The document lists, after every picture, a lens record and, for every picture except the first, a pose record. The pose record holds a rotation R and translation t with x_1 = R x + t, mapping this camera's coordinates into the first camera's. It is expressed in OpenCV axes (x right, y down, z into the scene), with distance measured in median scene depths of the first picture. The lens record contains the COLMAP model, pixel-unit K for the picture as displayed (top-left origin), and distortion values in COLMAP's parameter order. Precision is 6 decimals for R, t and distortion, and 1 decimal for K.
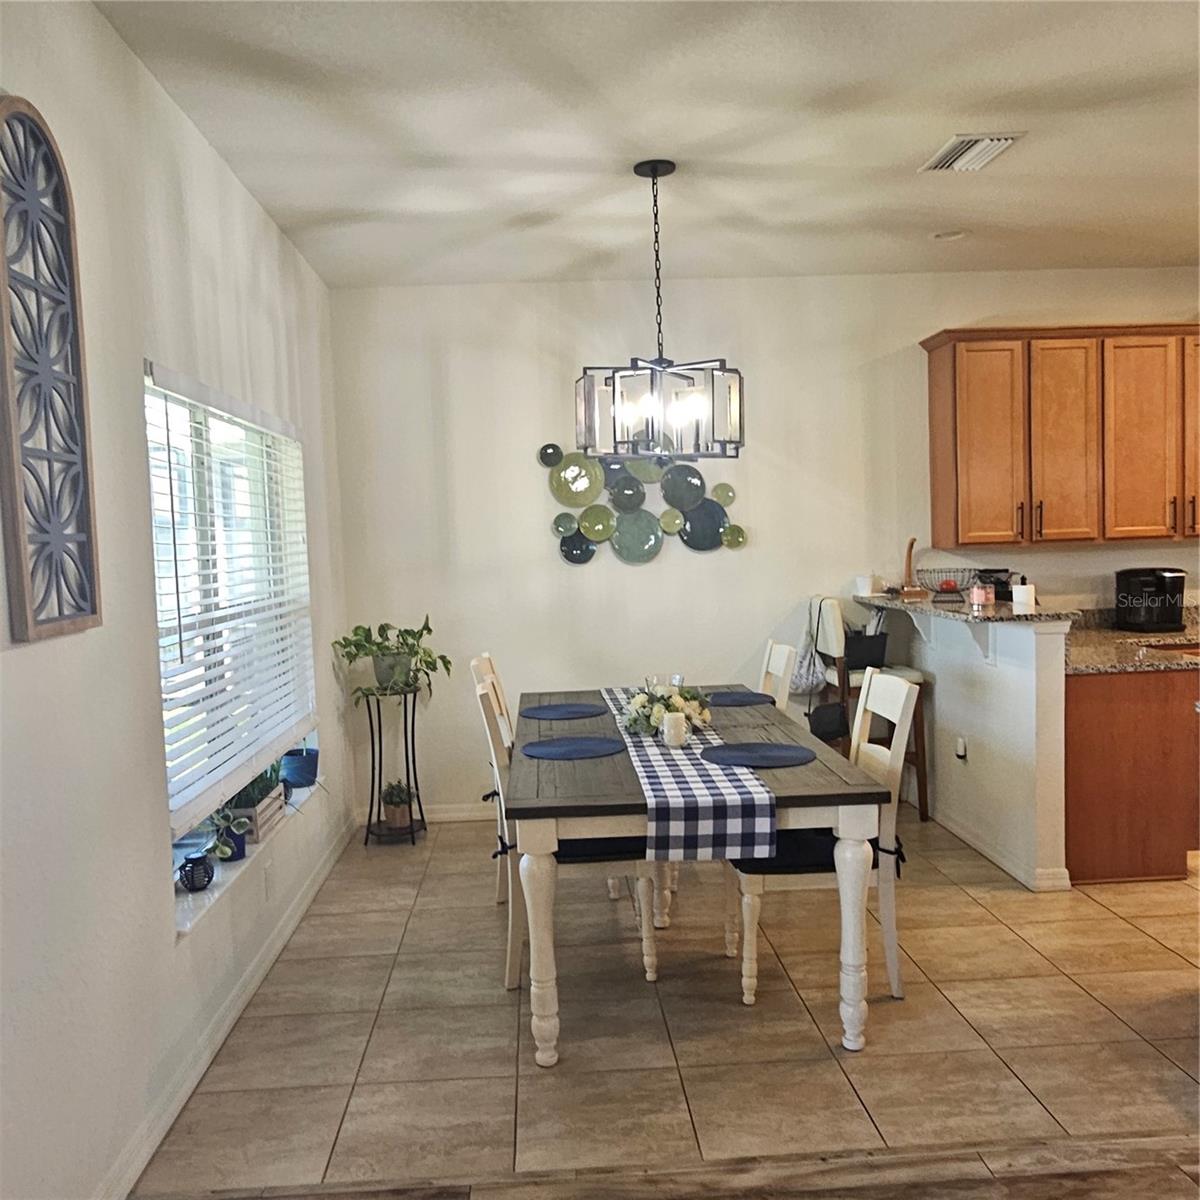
lens RADIAL K [[1027.8, 0, 597.2], [0, 1027.8, 590.8], [0, 0, 1]] dist [-0.009973, 0.012750]
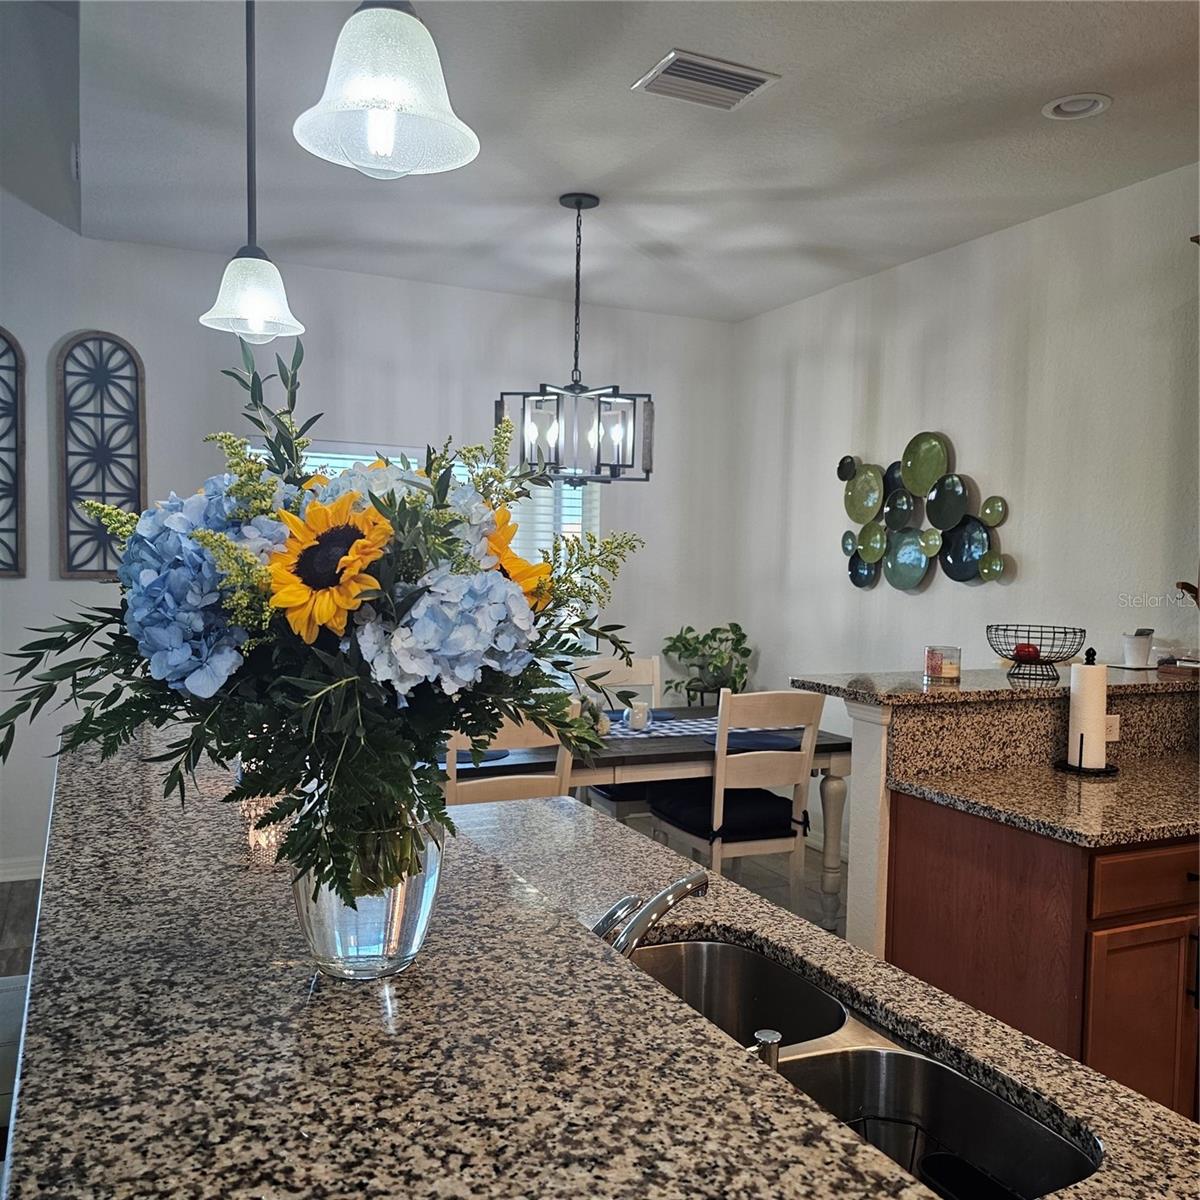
lens RADIAL K [[1085.5, 0, 600.3], [0, 1085.5, 611.6], [0, 0, 1]] dist [0.061763, -0.080213]
pose [[0.387688, 0.088349, -0.917547, 0.908264], [-0.086172, 0.994511, 0.059350, -0.050655], [0.917754, 0.056058, 0.393173, 0.491160]]
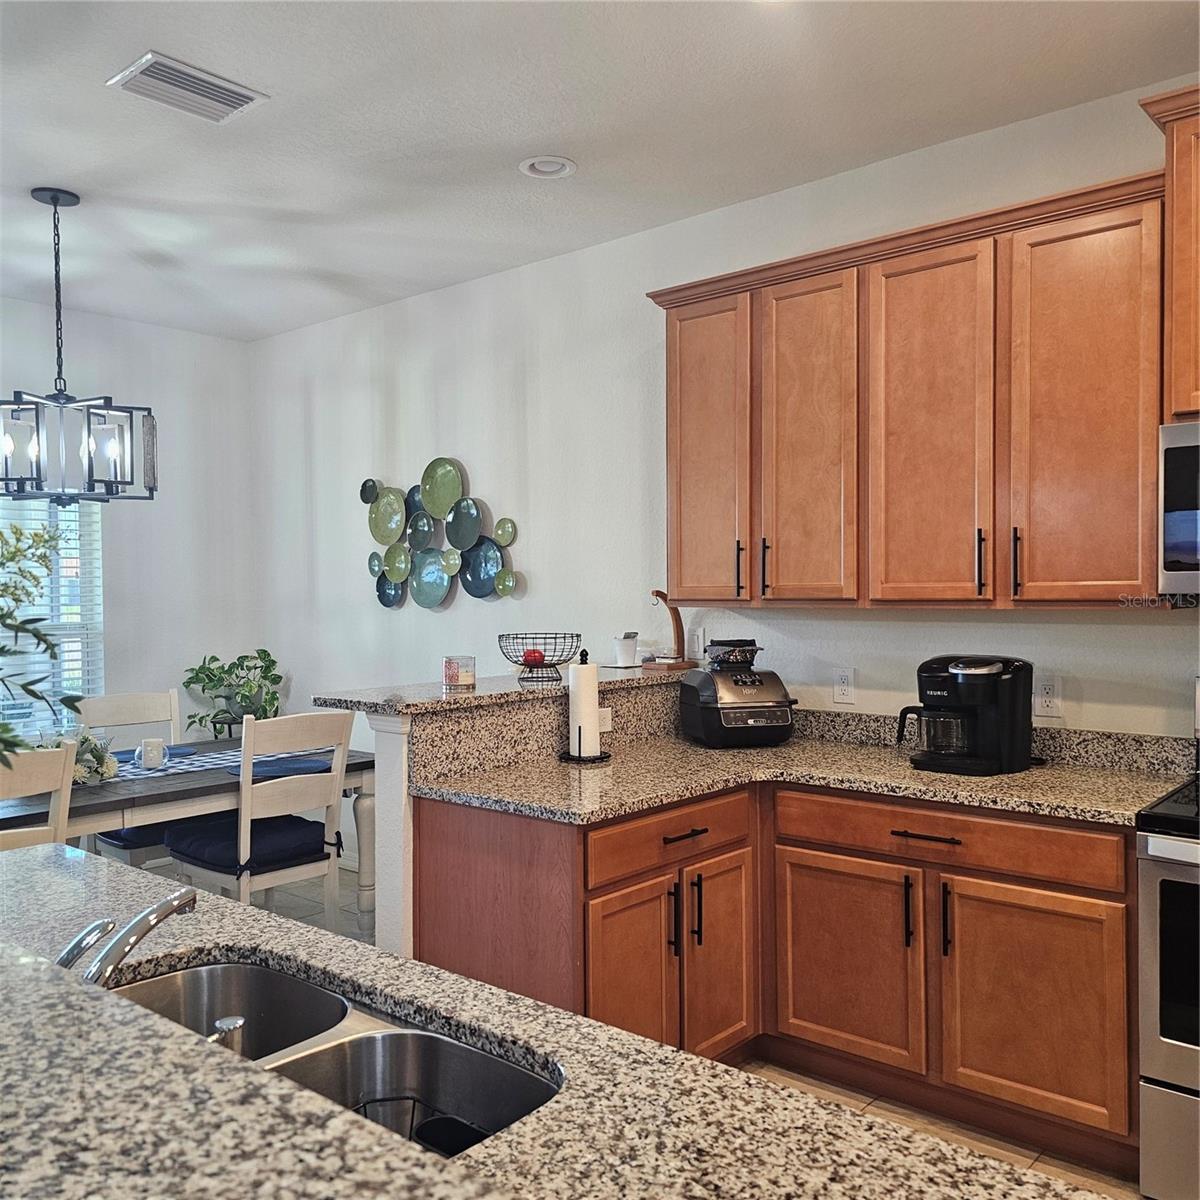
lens RADIAL K [[1076.9, 0, 600.0], [0, 1076.9, 600.0], [0, 0, 1]] dist [0.082682, -0.096369]
pose [[0.727999, 0.035366, -0.684665, 0.924204], [-0.054148, 0.998515, -0.005998, -0.044697], [0.683436, 0.041440, 0.728833, 0.498604]]
